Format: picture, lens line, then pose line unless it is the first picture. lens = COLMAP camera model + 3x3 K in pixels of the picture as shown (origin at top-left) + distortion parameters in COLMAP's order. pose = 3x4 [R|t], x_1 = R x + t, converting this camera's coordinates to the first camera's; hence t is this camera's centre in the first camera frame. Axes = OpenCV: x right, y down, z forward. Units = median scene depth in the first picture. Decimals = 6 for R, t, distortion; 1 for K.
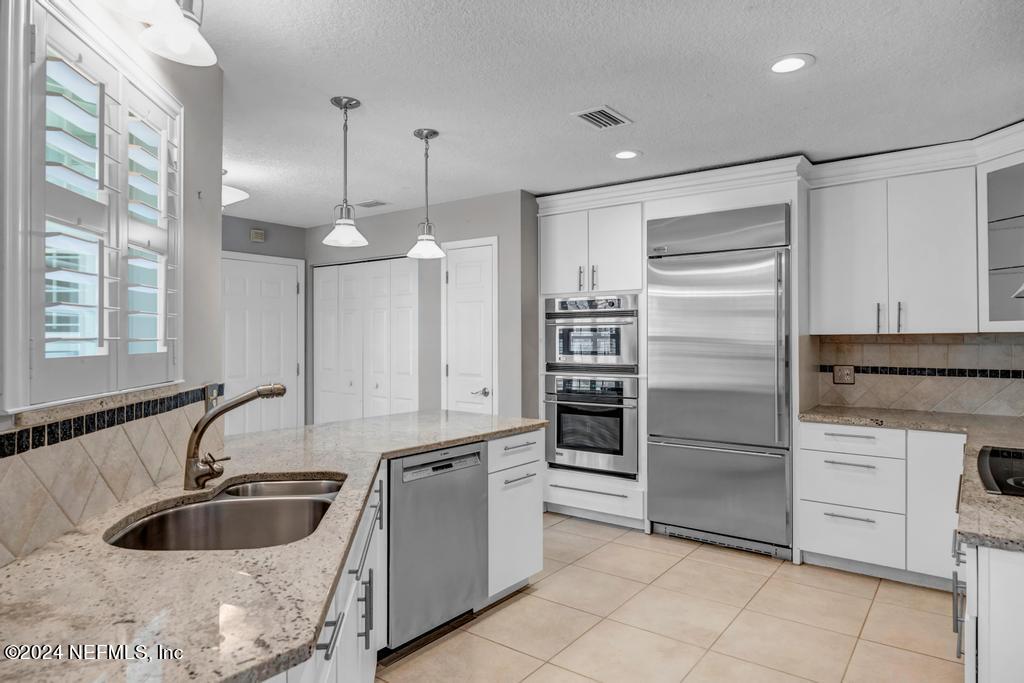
lens RADIAL K [[618.4, 0, 512.0], [0, 618.4, 341.5], [0, 0, 1]] dist [0.000685, -0.000283]
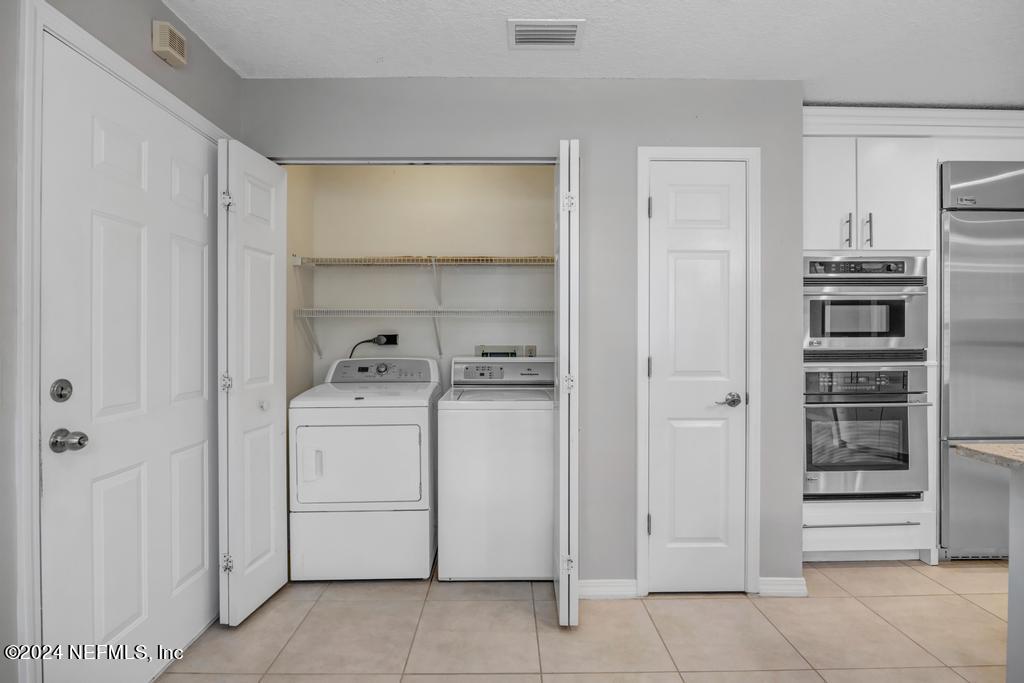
lens RADIAL K [[504.5, 0, 512.0], [0, 504.5, 341.5], [0, 0, 1]] dist [-0.013894, -0.000496]
pose [[0.793360, -0.004654, 0.608736, -0.594071], [0.004378, 0.999989, 0.001940, 0.025954], [-0.608738, 0.001126, 0.793371, 0.841561]]
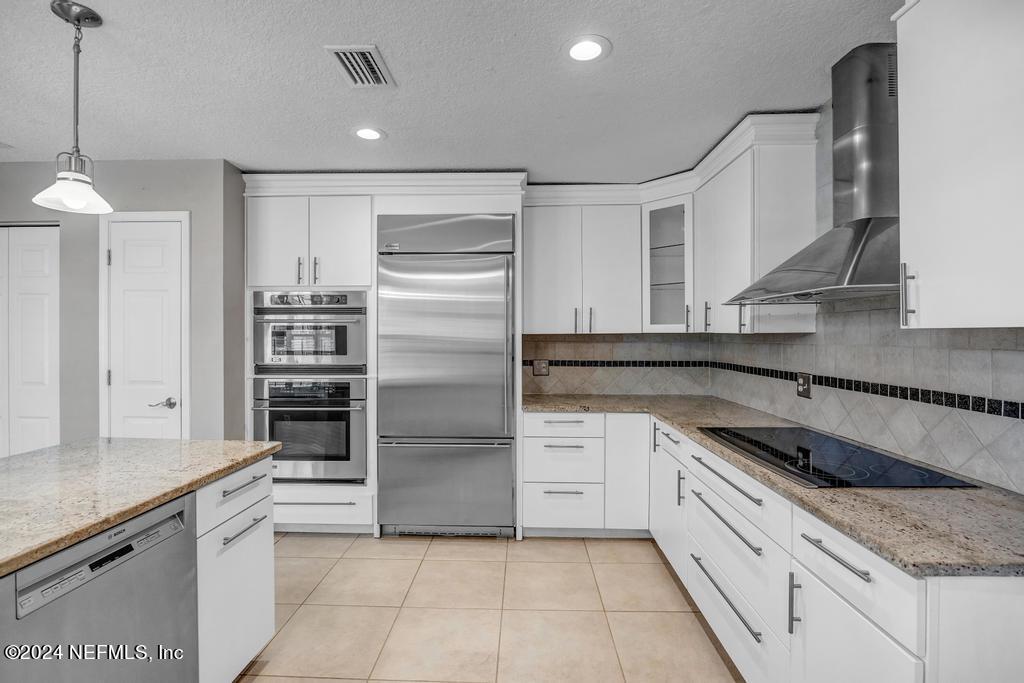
lens RADIAL K [[475.0, 0, 509.4], [0, 475.0, 338.6], [0, 0, 1]] dist [-0.016797, -0.000273]
pose [[0.818497, -0.000125, 0.574511, -0.038517], [0.000657, 1.000000, -0.000718, -0.001782], [-0.574510, 0.000965, 0.818497, 0.276916]]
